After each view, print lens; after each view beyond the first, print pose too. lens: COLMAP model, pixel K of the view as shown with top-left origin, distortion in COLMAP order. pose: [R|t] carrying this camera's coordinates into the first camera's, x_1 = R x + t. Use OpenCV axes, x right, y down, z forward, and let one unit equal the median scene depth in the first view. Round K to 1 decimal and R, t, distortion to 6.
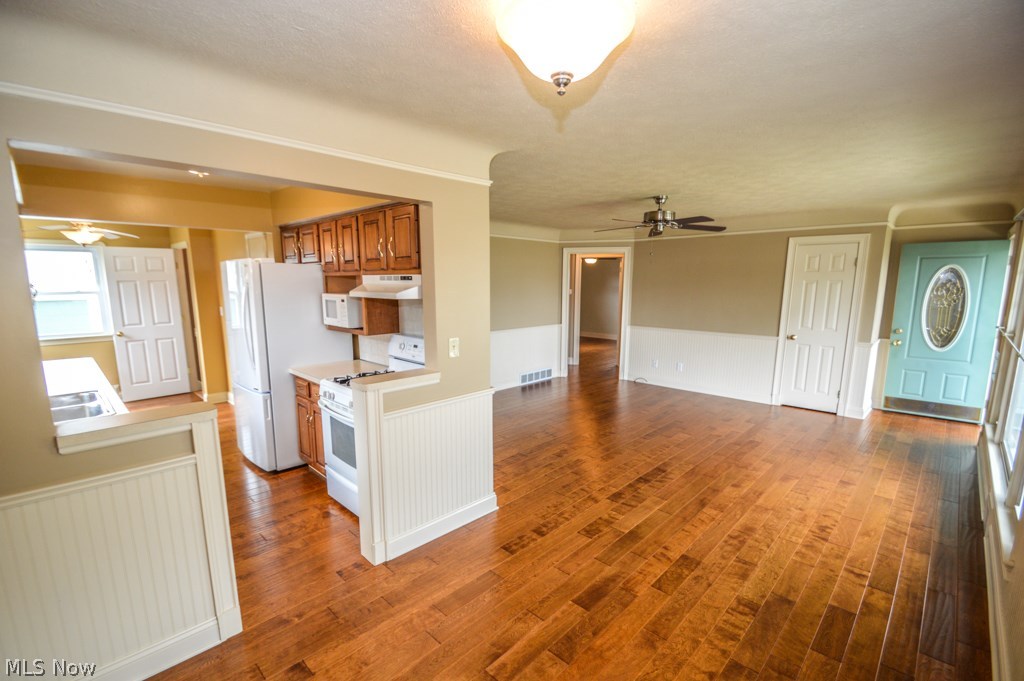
lens RADIAL K [[450.4, 0, 509.0], [0, 450.4, 361.2], [0, 0, 1]] dist [0.004441, -0.015698]
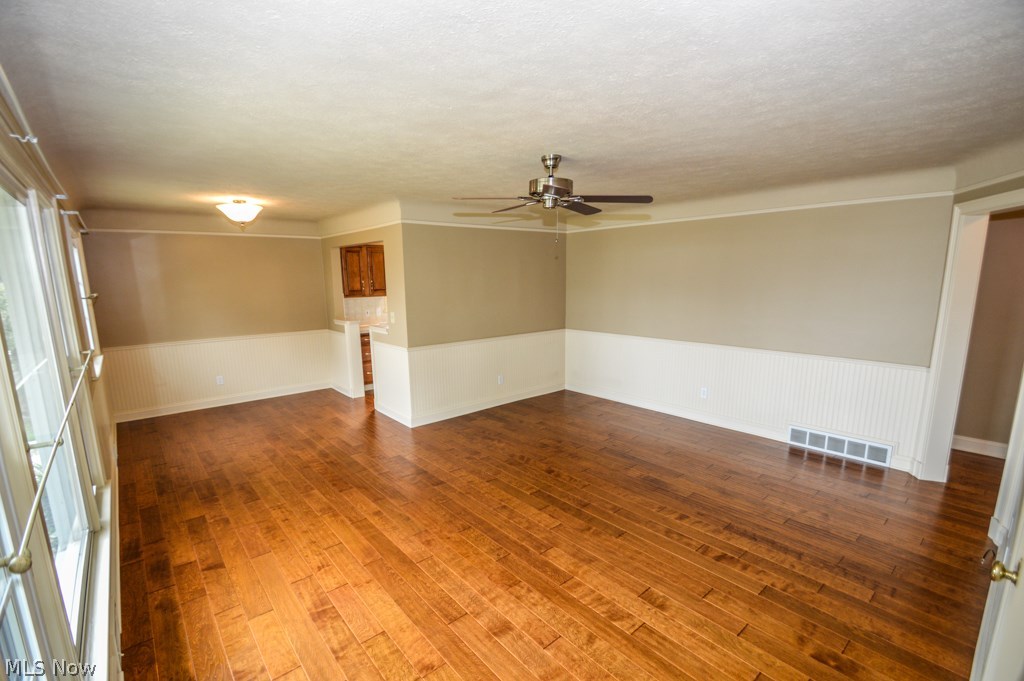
lens RADIAL K [[462.2, 0, 497.0], [0, 462.2, 362.7], [0, 0, 1]] dist [0.009695, -0.017205]
pose [[-0.111862, 0.176571, -0.977911, 1.215703], [-0.161409, 0.967790, 0.193207, -0.202411], [0.980527, 0.179456, -0.079759, 1.160497]]
